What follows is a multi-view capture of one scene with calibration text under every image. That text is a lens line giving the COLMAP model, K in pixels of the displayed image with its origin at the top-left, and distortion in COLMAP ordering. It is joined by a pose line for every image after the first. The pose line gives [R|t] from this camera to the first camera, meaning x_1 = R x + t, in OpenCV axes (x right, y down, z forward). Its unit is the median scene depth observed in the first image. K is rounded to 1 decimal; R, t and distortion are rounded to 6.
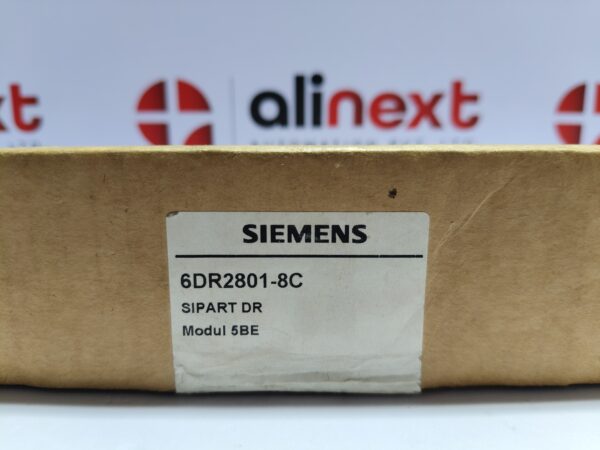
lens RADIAL K [[457.4, 0, 297.3], [0, 457.4, 228.3], [0, 0, 1]] dist [0.019041, -0.120154]
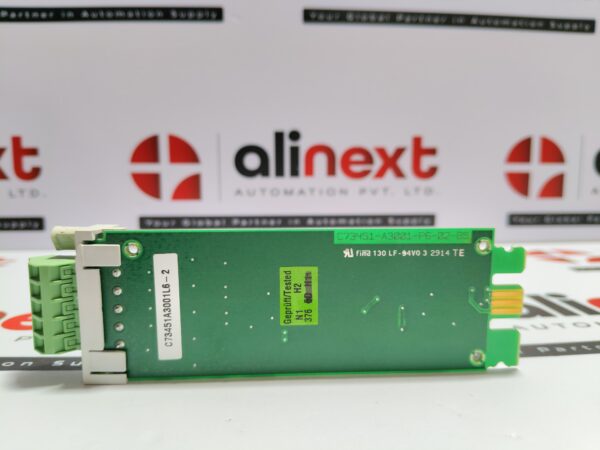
lens RADIAL K [[457.4, 0, 296.8], [0, 457.4, 227.3], [0, 0, 1]] dist [0.019041, -0.120154]
pose [[0.998641, -0.004863, 0.051898, -0.029362], [0.010247, 0.994526, -0.103988, 0.050814], [-0.051108, 0.104379, 0.993224, -0.275559]]
